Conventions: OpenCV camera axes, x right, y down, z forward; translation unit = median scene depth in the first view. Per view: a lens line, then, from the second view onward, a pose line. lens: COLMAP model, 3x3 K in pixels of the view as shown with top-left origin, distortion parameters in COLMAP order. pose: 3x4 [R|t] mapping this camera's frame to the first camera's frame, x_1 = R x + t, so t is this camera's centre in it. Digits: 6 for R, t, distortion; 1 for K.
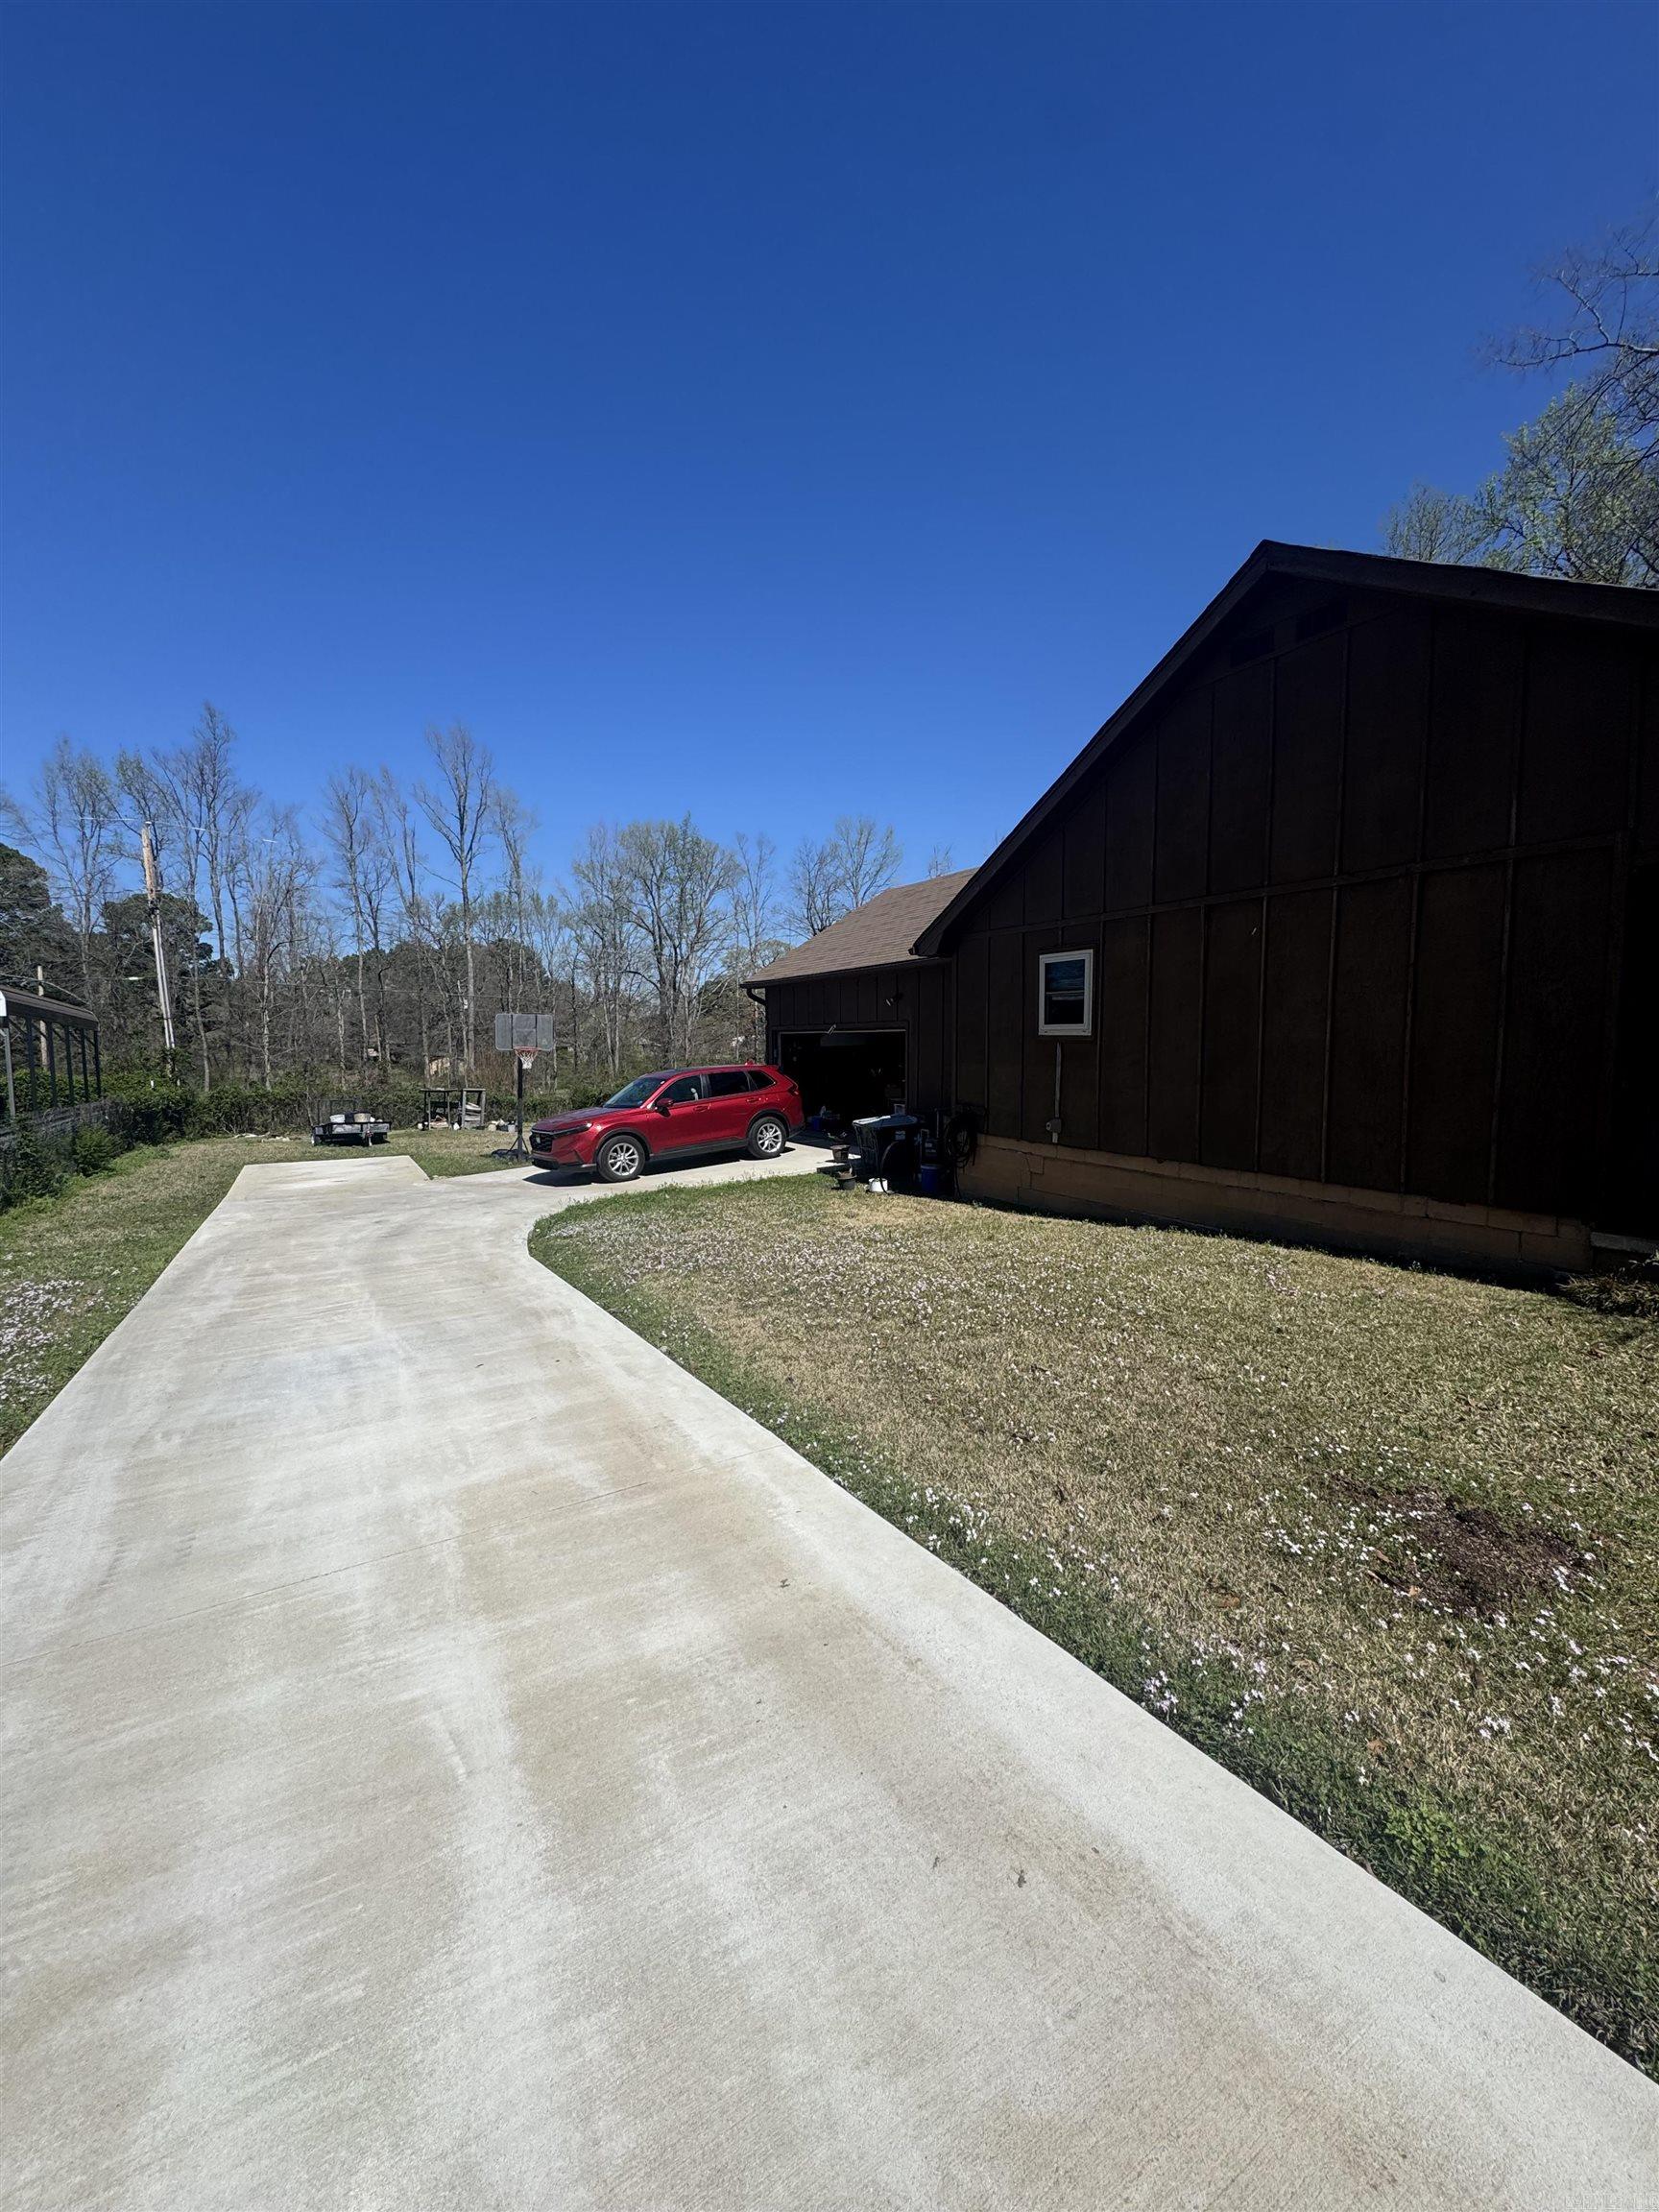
lens RADIAL K [[885.1, 0, 826.8], [0, 885.1, 1103.1], [0, 0, 1]] dist [-0.003022, 0.000384]
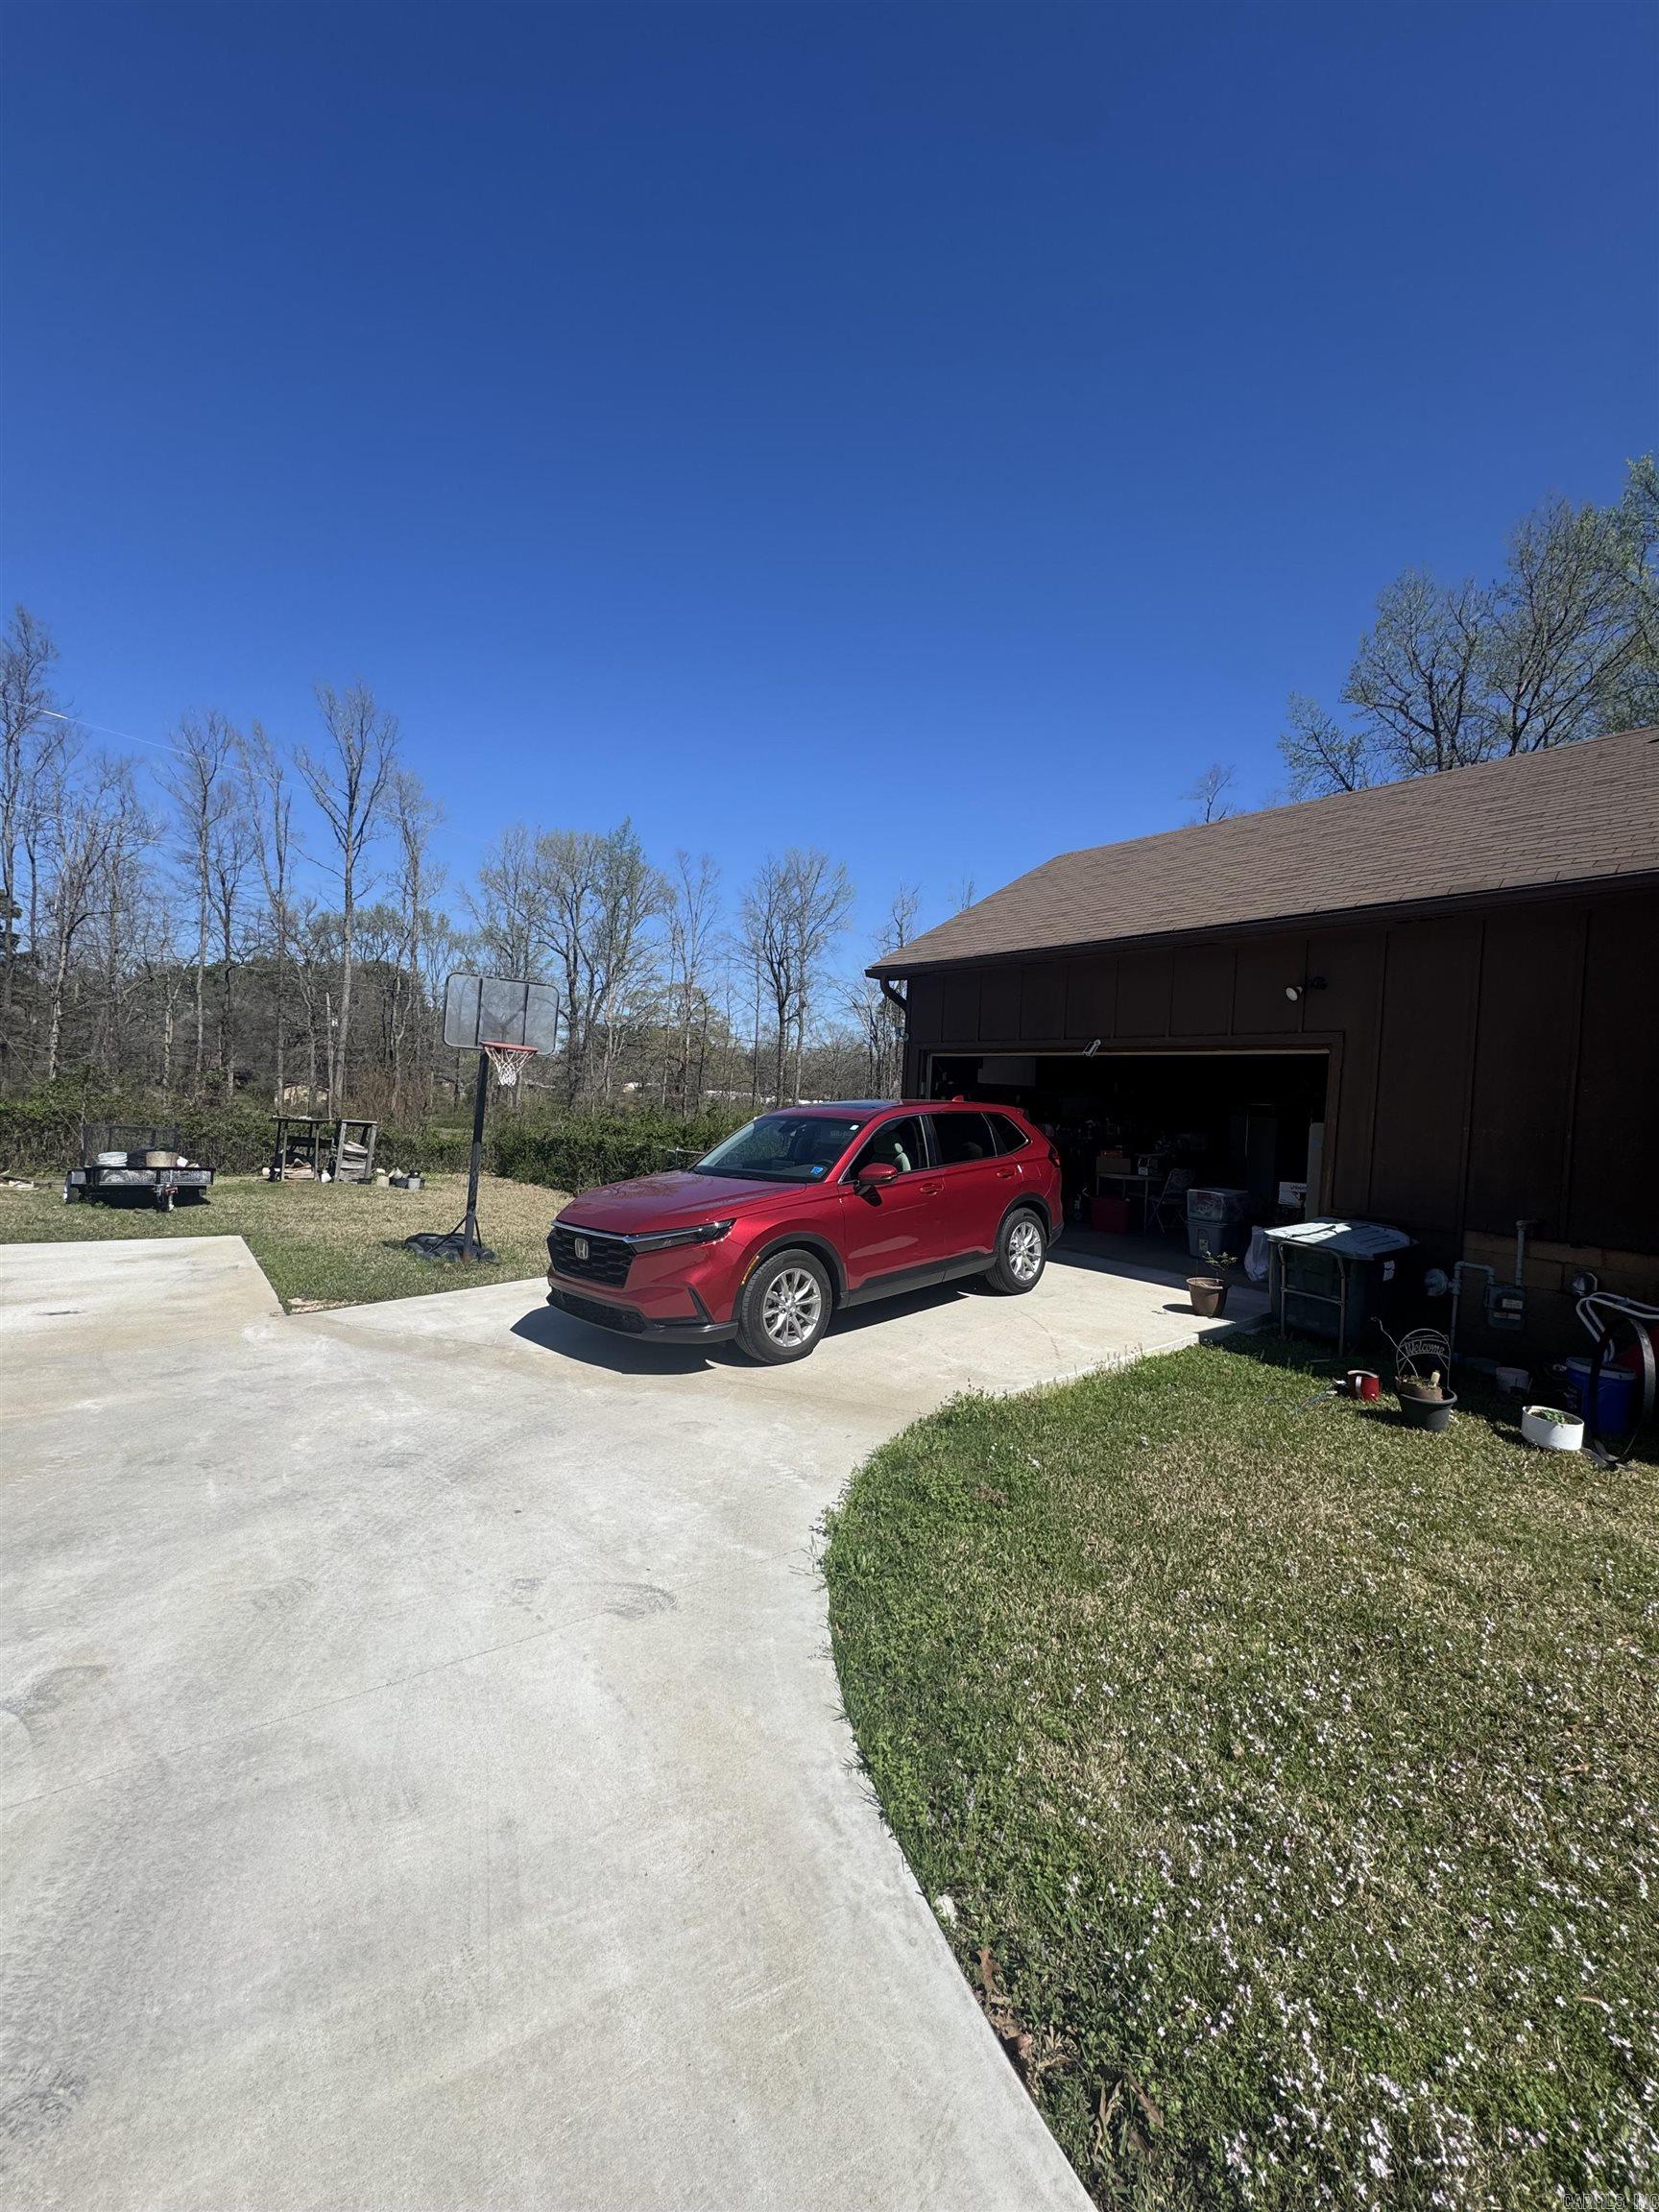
lens RADIAL K [[885.1, 0, 832.4], [0, 885.1, 1105.5], [0, 0, 1]] dist [-0.003022, 0.000384]
pose [[0.988931, 0.058935, 0.136171, -0.065248], [-0.050552, 0.996654, -0.064228, -0.001272], [-0.139500, 0.056633, 0.988601, 0.138374]]
